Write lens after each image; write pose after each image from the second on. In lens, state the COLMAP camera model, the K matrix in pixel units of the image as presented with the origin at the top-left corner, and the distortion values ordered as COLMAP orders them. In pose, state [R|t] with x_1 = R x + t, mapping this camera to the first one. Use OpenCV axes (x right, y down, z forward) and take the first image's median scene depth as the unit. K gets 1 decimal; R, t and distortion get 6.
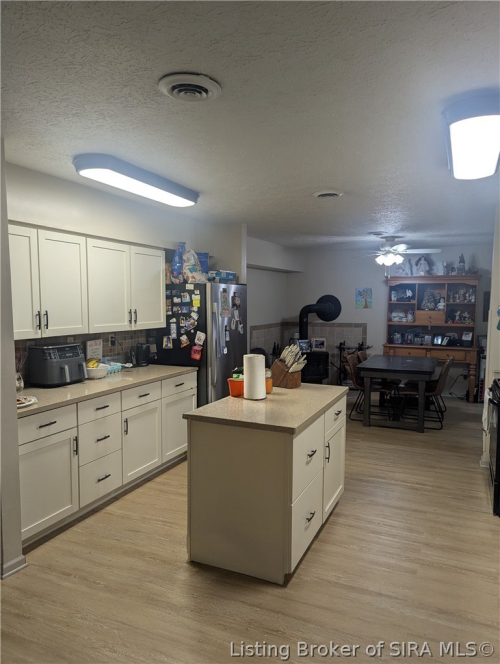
lens RADIAL K [[468.0, 0, 249.9], [0, 468.0, 341.2], [0, 0, 1]] dist [0.049309, -0.048940]
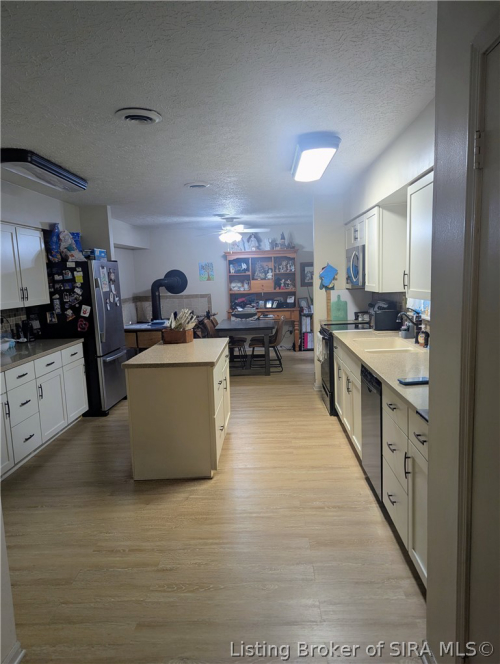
lens RADIAL K [[468.0, 0, 248.3], [0, 468.0, 345.2], [0, 0, 1]] dist [0.049309, -0.048940]
pose [[0.926858, -0.094195, 0.363402, -0.105587], [0.073575, 0.994815, 0.070208, 0.015147], [-0.368131, -0.038335, 0.928983, -0.113325]]
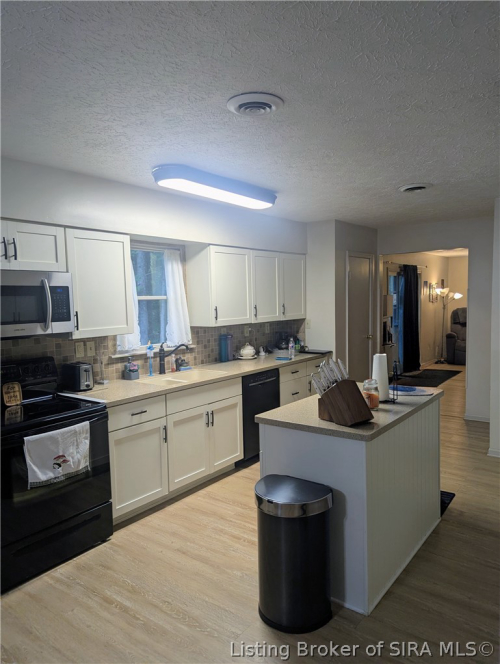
lens RADIAL K [[468.0, 0, 251.3], [0, 468.0, 334.1], [0, 0, 1]] dist [0.049309, -0.048940]
pose [[-0.974156, -0.002321, 0.225865, 0.023472], [0.035107, 0.986240, 0.161551, -0.074256], [-0.223132, 0.165305, -0.960670, 0.829294]]
